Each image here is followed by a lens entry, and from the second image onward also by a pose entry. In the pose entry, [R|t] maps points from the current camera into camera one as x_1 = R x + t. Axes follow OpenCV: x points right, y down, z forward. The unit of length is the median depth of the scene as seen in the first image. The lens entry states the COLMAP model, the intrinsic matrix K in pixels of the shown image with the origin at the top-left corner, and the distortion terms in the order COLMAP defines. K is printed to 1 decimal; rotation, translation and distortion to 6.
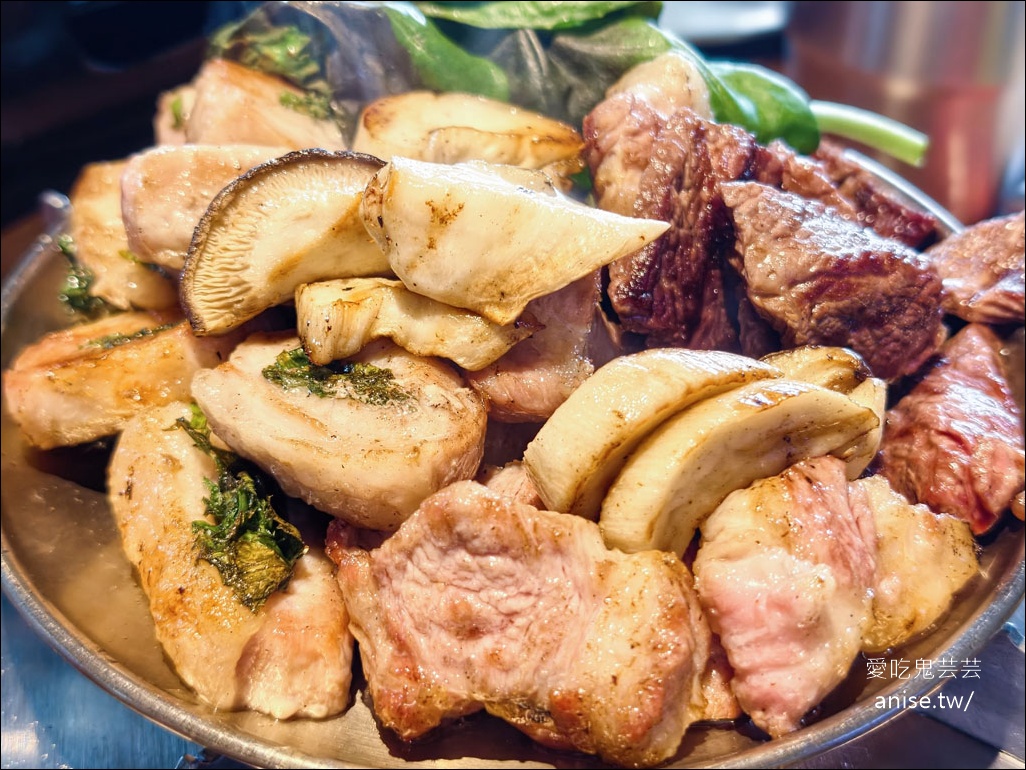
lens RADIAL K [[1717.7, 0, 513.0], [0, 1717.7, 385.0], [0, 0, 1]] dist [0.459669, -3.688930]
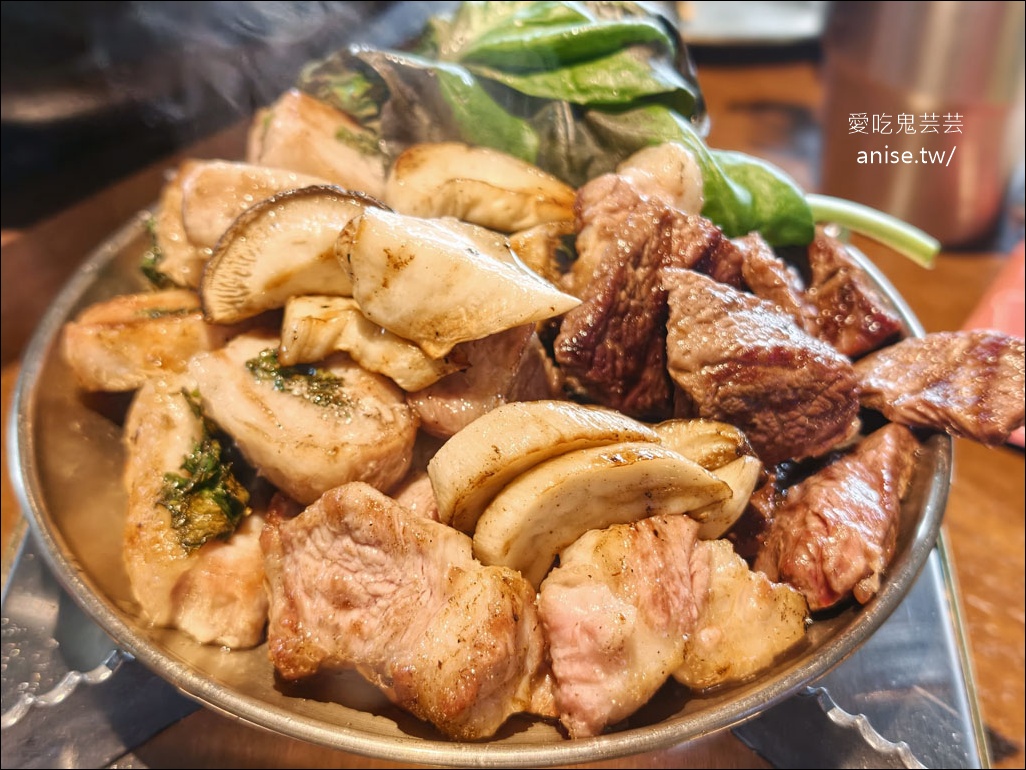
lens RADIAL K [[1717.7, 0, 513.0], [0, 1717.7, 385.0], [0, 0, 1]] dist [0.459669, -3.688930]
pose [[0.969059, 0.174799, -0.174269, 0.256395], [-0.170414, 0.984563, 0.039935, -0.073200], [0.178559, -0.009001, 0.983888, -0.172079]]
